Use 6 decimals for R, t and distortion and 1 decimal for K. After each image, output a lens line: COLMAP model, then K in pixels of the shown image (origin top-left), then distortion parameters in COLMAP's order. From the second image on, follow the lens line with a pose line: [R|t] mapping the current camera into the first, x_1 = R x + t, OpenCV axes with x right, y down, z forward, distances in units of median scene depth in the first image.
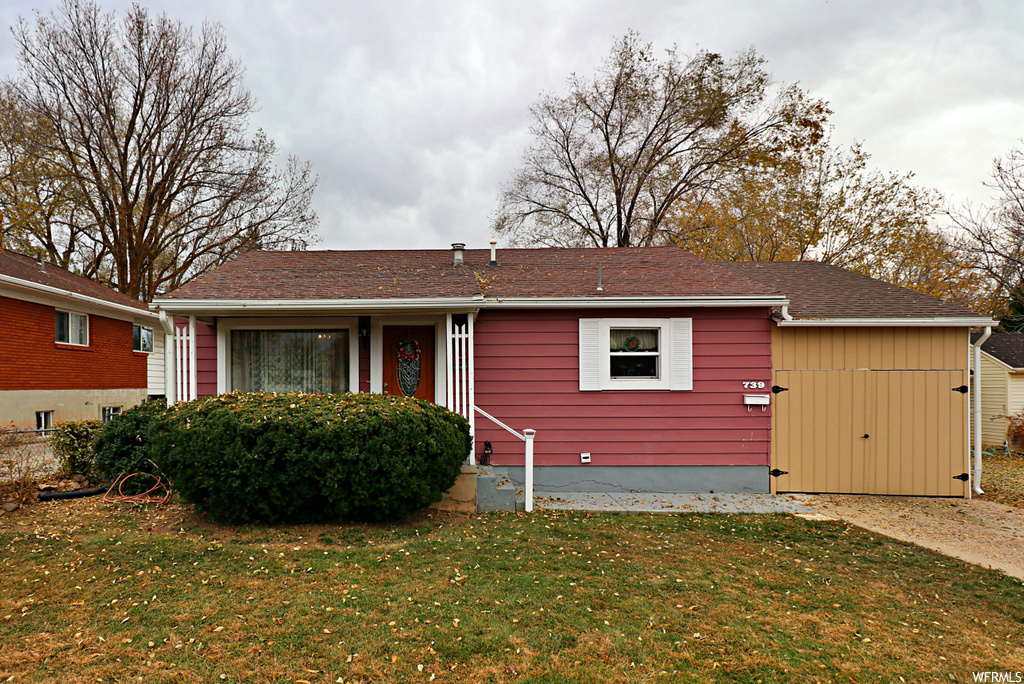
lens RADIAL K [[554.5, 0, 512.3], [0, 554.5, 370.0], [0, 0, 1]] dist [0.036209, 0.000322]
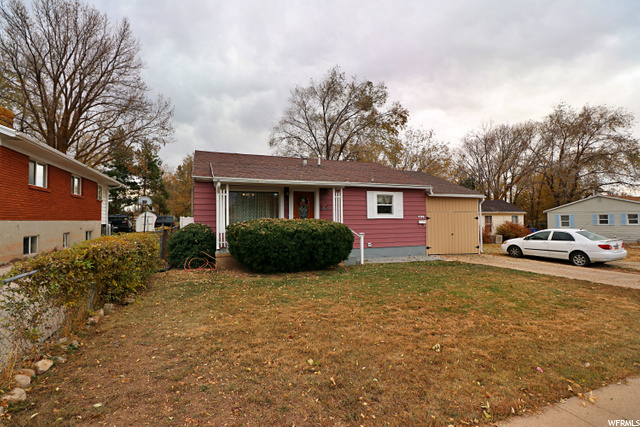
lens RADIAL K [[298.2, 0, 320.0], [0, 298.2, 213.5], [0, 0, 1]] dist [0.016776, 0.000017]
pose [[0.925195, 0.004591, 0.379464, -0.600889], [-0.002233, 0.999975, -0.006653, 0.021734], [-0.379485, 0.005308, 0.925182, -0.193587]]
